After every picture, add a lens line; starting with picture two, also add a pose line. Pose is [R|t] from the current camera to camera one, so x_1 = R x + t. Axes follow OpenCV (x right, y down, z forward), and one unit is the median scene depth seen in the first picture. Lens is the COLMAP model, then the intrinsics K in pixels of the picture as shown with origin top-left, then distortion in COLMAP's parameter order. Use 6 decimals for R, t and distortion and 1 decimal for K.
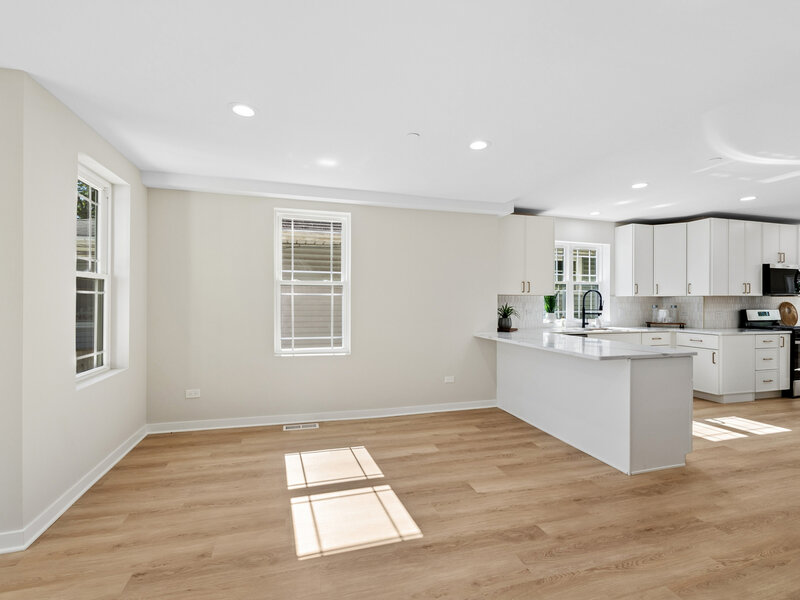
lens RADIAL K [[313.9, 0, 396.9], [0, 313.9, 303.9], [0, 0, 1]] dist [-0.037142, 0.000056]
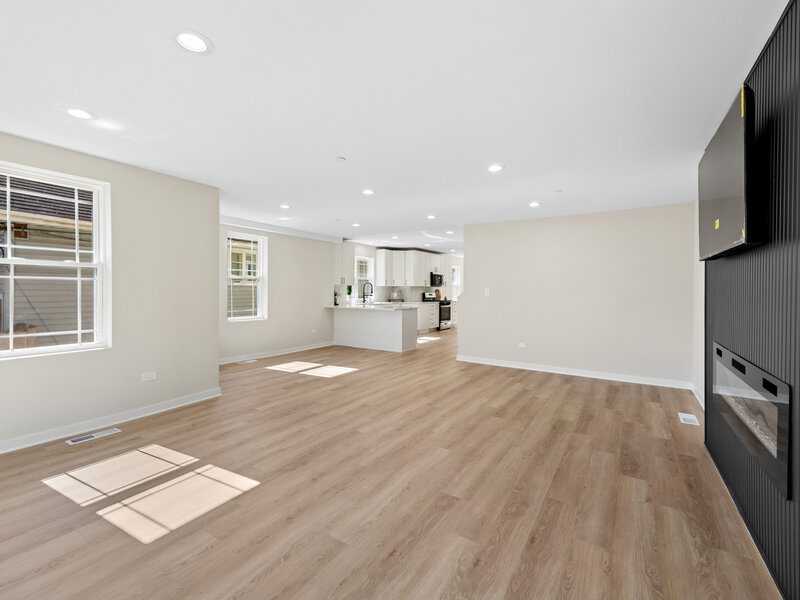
lens RADIAL K [[327.2, 0, 401.4], [0, 327.2, 294.0], [0, 0, 1]] dist [0.000561, 0.000039]
pose [[0.697531, -0.006736, 0.716523, -0.653770], [0.000787, 0.999962, 0.008634, 0.007408], [-0.716555, -0.005458, 0.697510, -0.538192]]
